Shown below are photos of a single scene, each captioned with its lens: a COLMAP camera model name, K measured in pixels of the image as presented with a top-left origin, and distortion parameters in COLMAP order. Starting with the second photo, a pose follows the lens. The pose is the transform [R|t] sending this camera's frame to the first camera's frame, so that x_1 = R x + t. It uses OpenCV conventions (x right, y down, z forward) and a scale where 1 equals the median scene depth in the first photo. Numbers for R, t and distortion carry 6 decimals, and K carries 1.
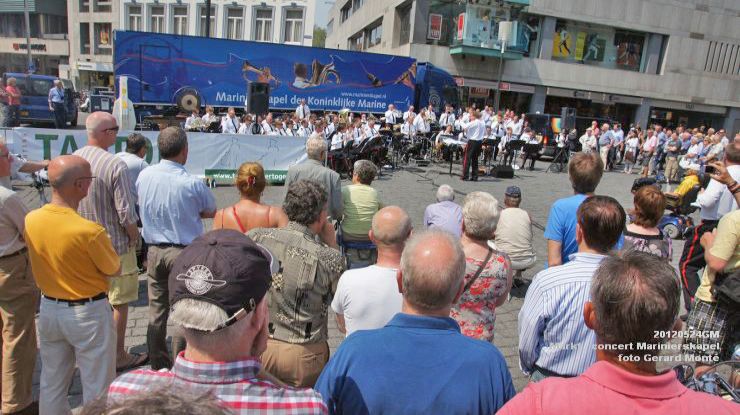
lens RADIAL K [[516.3, 0, 370.0], [0, 516.3, 207.5], [0, 0, 1]] dist [-0.147325, 0.126485]
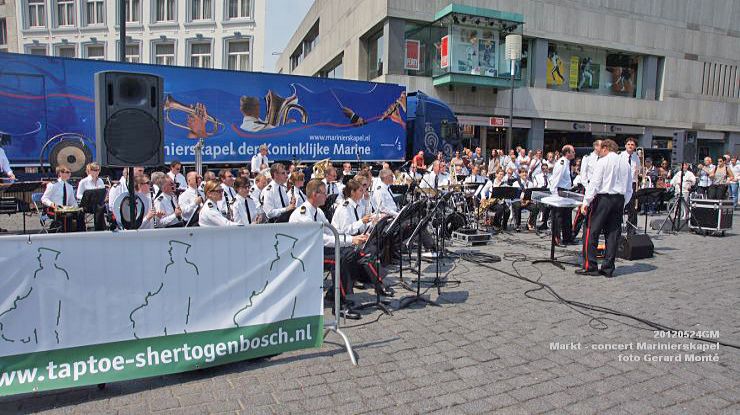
lens RADIAL K [[516.3, 0, 370.0], [0, 516.3, 207.5], [0, 0, 1]] dist [-0.147325, 0.126485]
pose [[0.993884, -0.067125, 0.087684, -0.026898], [0.075427, 0.992608, -0.095084, -0.032580], [-0.080653, 0.101117, 0.991600, 0.189767]]
